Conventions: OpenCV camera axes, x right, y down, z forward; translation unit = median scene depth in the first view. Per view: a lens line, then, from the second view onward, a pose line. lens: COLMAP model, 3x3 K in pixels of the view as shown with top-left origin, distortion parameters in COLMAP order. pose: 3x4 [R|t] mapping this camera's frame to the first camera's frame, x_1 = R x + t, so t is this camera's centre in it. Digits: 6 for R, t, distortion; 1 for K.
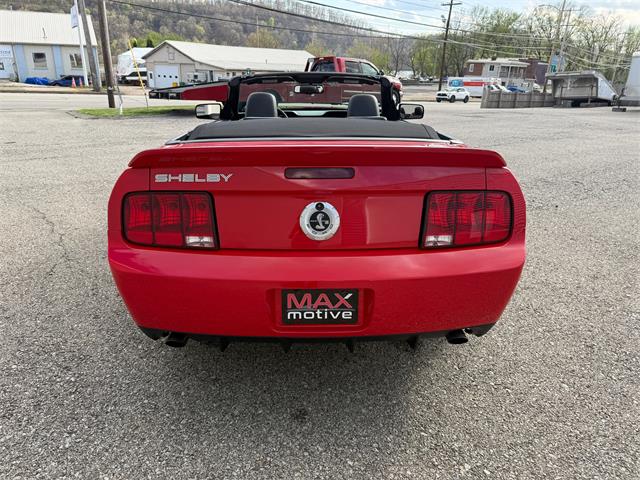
lens RADIAL K [[457.6, 0, 311.2], [0, 457.6, 229.2], [0, 0, 1]] dist [0.014464, -0.021202]
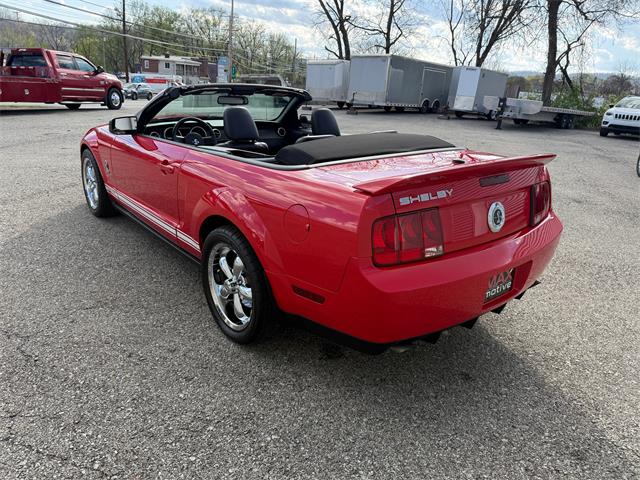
lens RADIAL K [[457.6, 0, 314.3], [0, 457.6, 234.0], [0, 0, 1]] dist [0.014464, -0.021202]
pose [[0.783752, -0.171686, 0.596873, -0.541861], [0.161362, 0.984320, 0.071248, -0.068590], [-0.599746, 0.040472, 0.799166, 0.125436]]
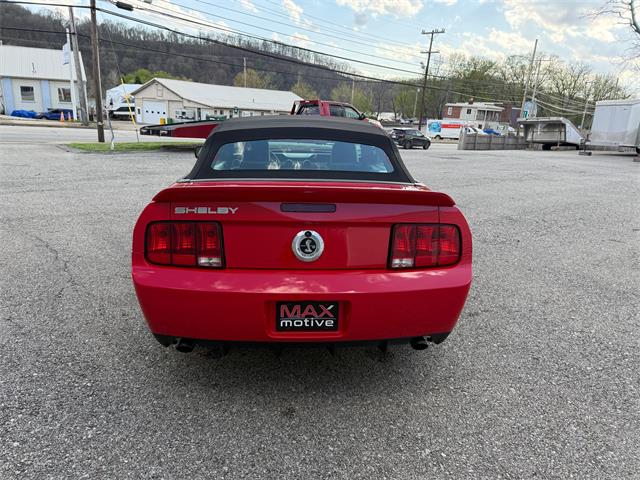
lens RADIAL K [[457.6, 0, 314.6], [0, 457.6, 224.9], [0, 0, 1]] dist [0.014464, -0.021202]
pose [[0.998997, 0.012959, 0.042871, -0.008015], [-0.009211, 0.996209, -0.086501, 0.014865], [-0.043829, 0.086020, 0.995329, -0.113757]]
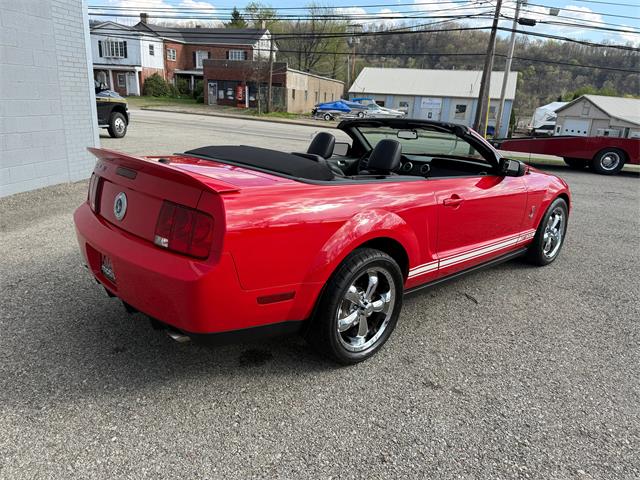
lens RADIAL K [[457.6, 0, 321.1], [0, 457.6, 221.9], [0, 0, 1]] dist [0.014464, -0.021202]
pose [[0.673199, 0.199104, -0.712152, 0.676563], [-0.283439, 0.958990, 0.000180, -0.068491], [0.682983, 0.201730, 0.702025, 0.200226]]
